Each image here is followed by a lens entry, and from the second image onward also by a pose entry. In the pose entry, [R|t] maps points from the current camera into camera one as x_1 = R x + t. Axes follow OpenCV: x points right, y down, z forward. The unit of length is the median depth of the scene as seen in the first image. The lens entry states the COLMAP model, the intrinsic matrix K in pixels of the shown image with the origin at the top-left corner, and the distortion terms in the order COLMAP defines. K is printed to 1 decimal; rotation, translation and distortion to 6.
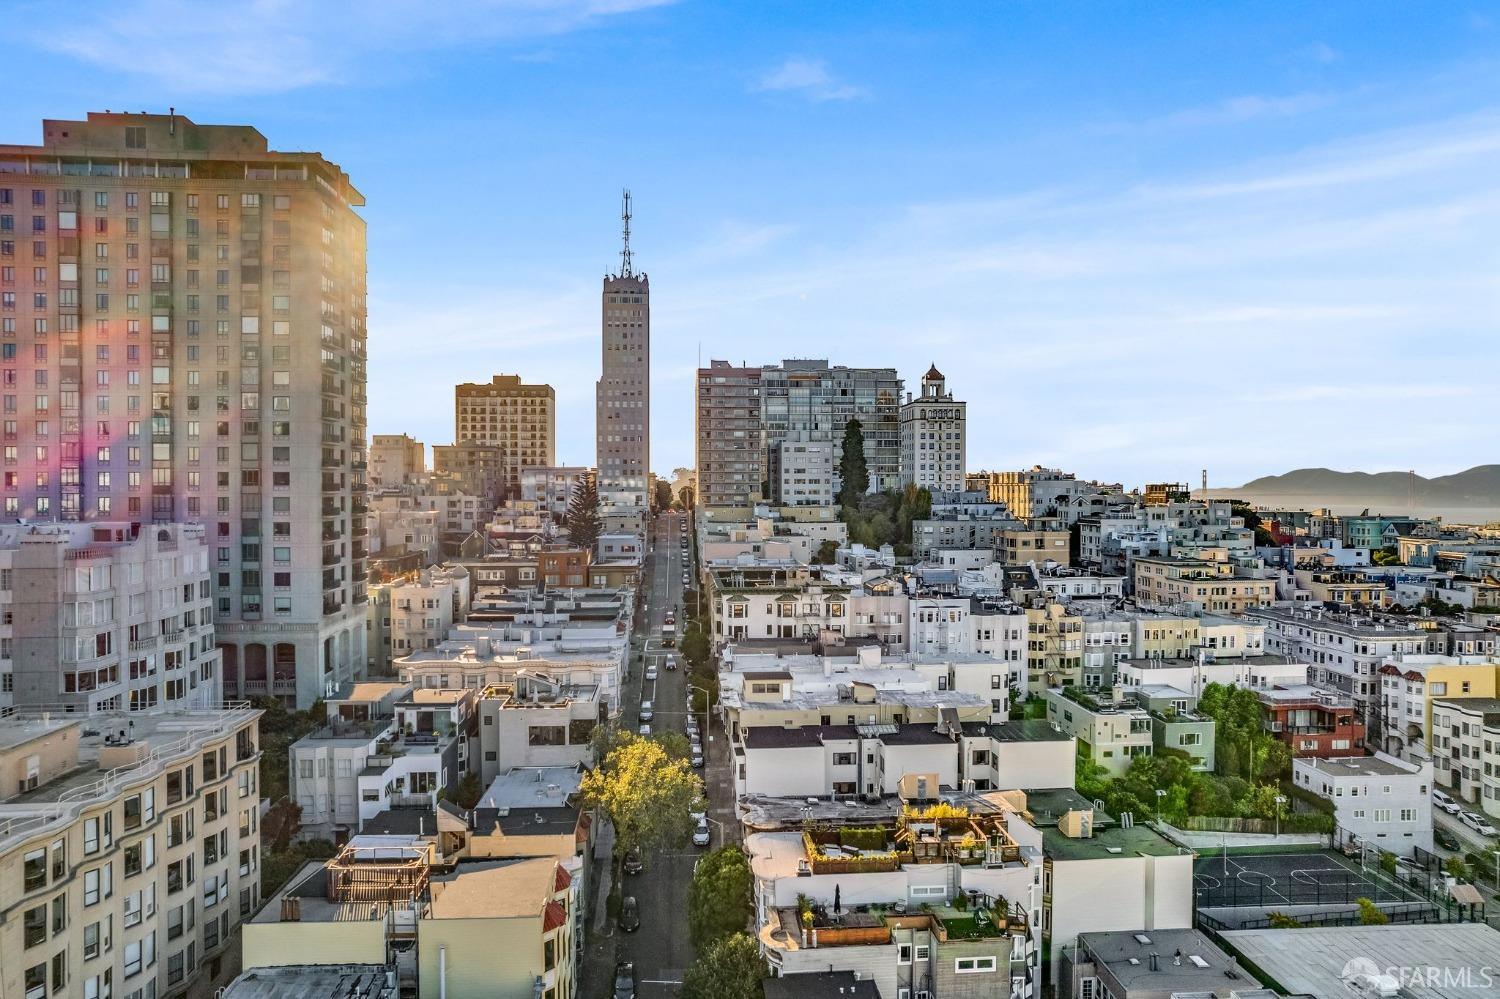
lens RADIAL K [[955.2, 0, 748.6], [0, 955.2, 492.4], [0, 0, 1]] dist [-0.006514, 0.000619]
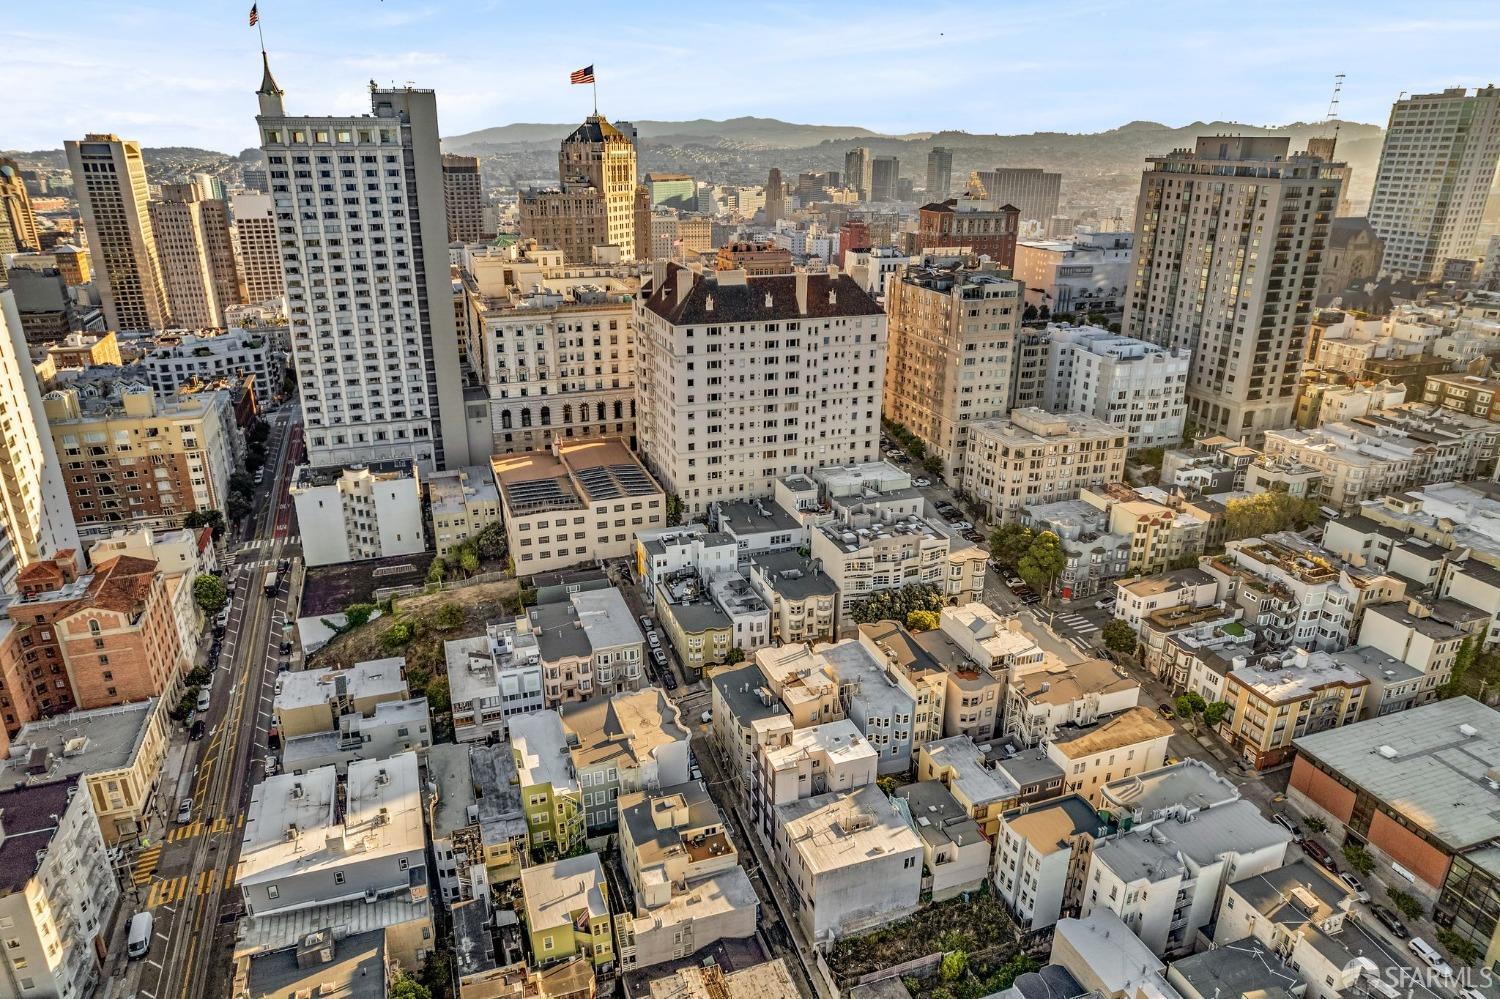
lens RADIAL K [[955.2, 0, 750.1], [0, 955.2, 501.6], [0, 0, 1]] dist [-0.006514, 0.000619]
pose [[0.269146, 0.342364, -0.900193, 1.544686], [-0.017334, 0.936254, 0.350896, -0.477881], [0.962943, -0.078838, 0.257924, -0.736947]]
